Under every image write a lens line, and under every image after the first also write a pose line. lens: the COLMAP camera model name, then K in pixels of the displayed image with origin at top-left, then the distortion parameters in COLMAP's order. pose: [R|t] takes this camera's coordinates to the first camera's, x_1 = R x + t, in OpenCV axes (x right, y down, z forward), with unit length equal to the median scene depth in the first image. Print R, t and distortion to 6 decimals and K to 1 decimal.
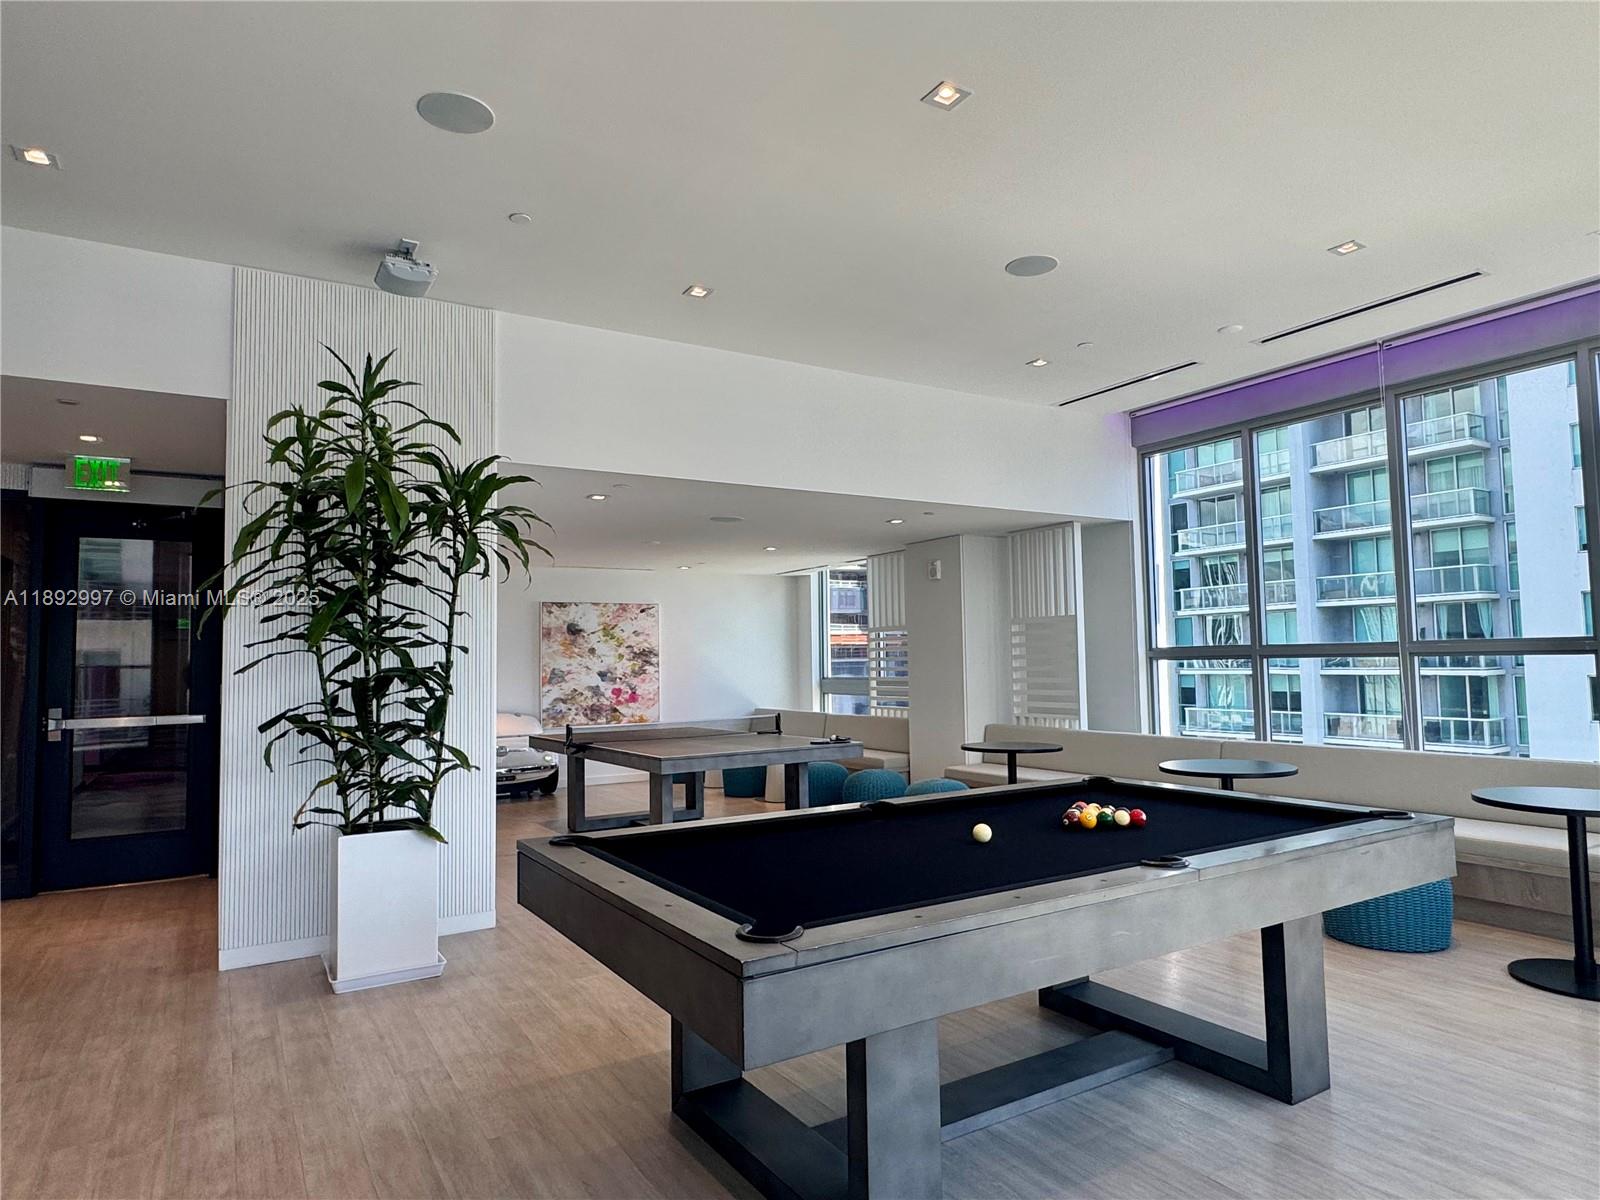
lens RADIAL K [[982.2, 0, 800.0], [0, 982.2, 600.0], [0, 0, 1]] dist [0.001729, 0.000506]
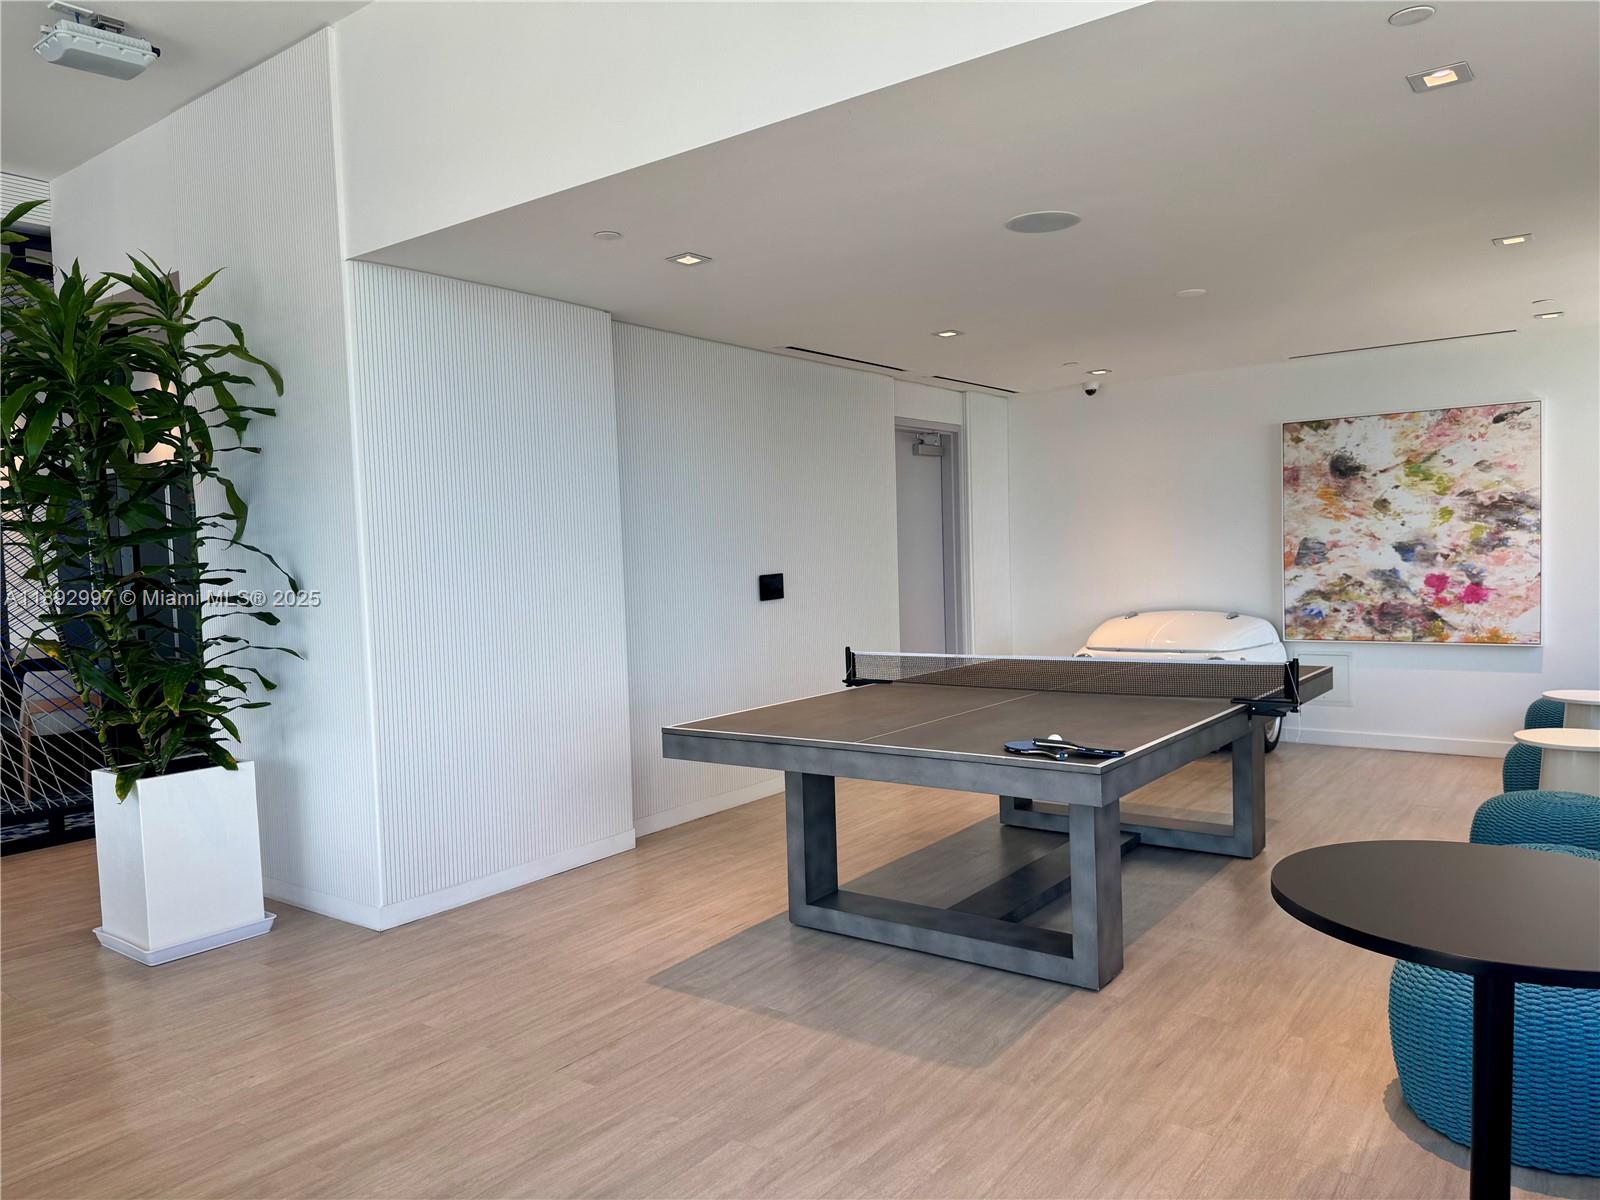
lens RADIAL K [[1153.3, 0, 786.3], [0, 1153.3, 607.9], [0, 0, 1]] dist [0.020678, -0.004307]
pose [[0.360614, 0.052989, -0.931209, 0.263633], [0.085280, 0.992330, 0.089493, 0.023062], [0.928808, -0.111686, 0.353329, 0.462292]]
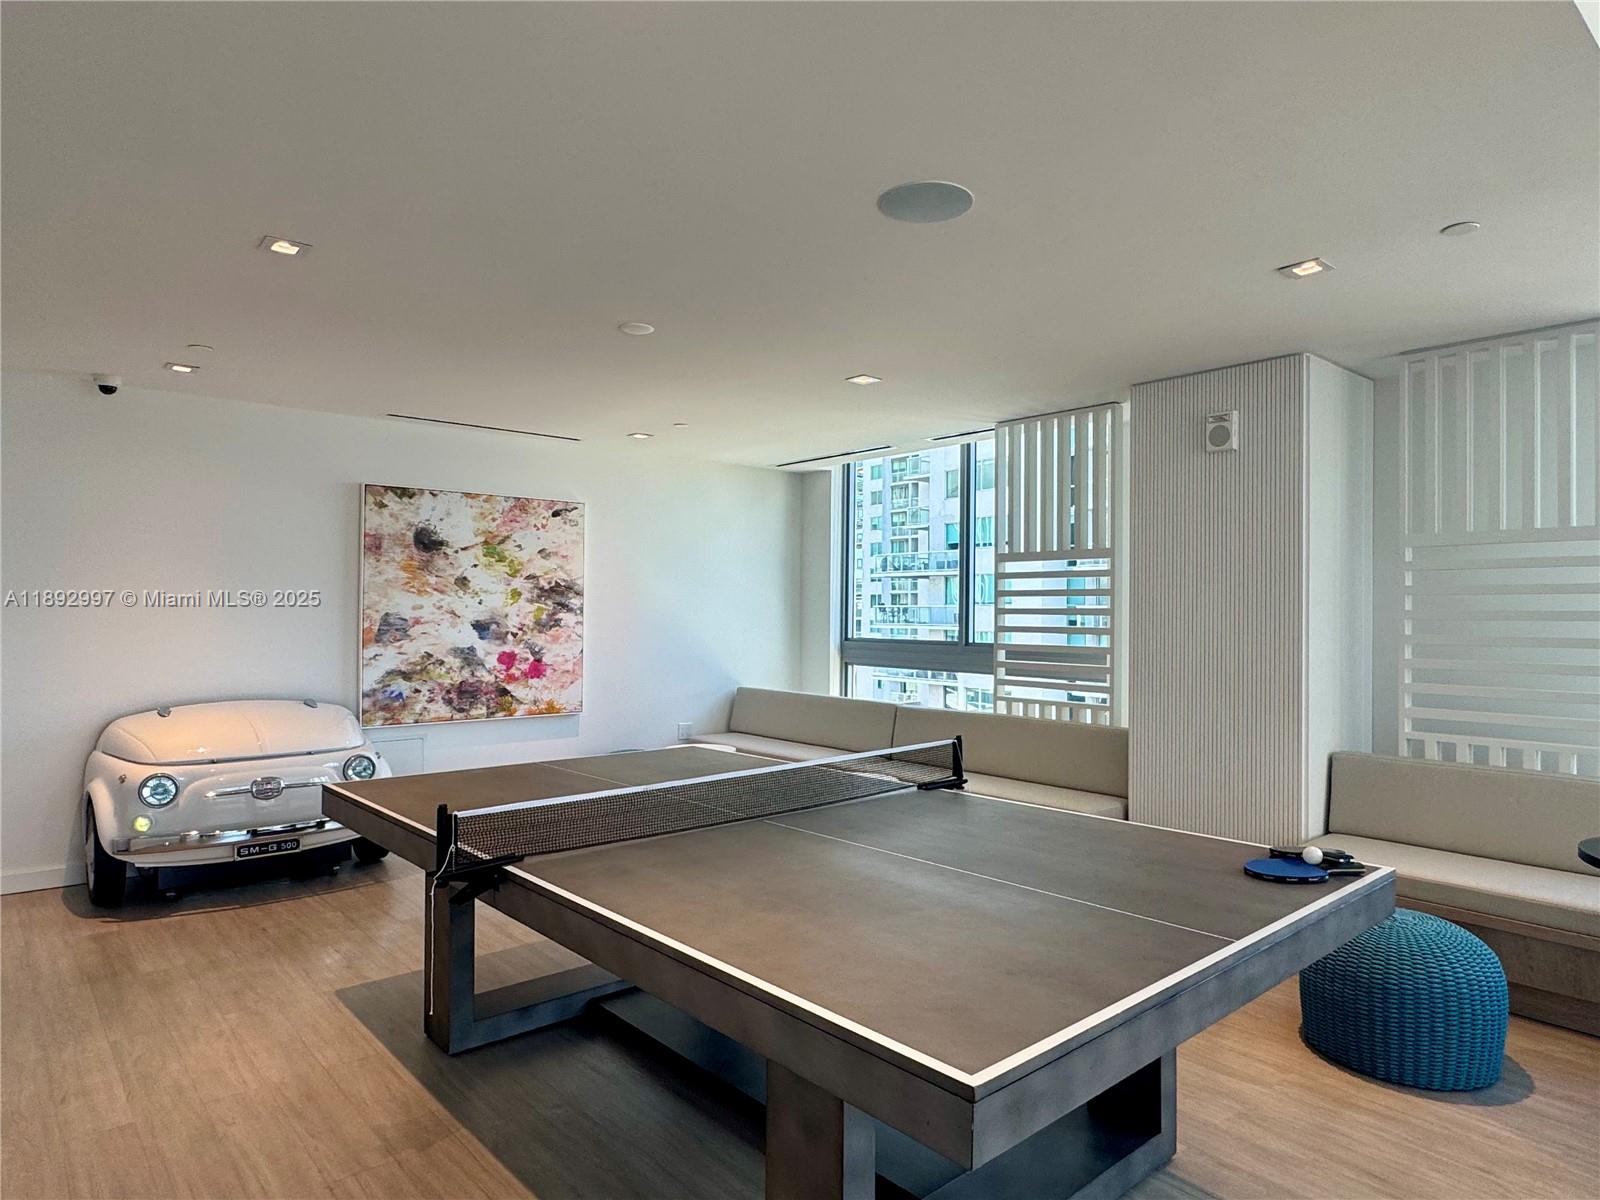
lens RADIAL K [[961.7, 0, 800.0], [0, 961.7, 600.0], [0, 0, 1]] dist [-0.000313, 0.002511]
pose [[0.985439, 0.026745, 0.167912, -0.117022], [-0.035123, 0.998271, 0.047124, 0.030053], [-0.166361, -0.052336, 0.984675, 0.448394]]
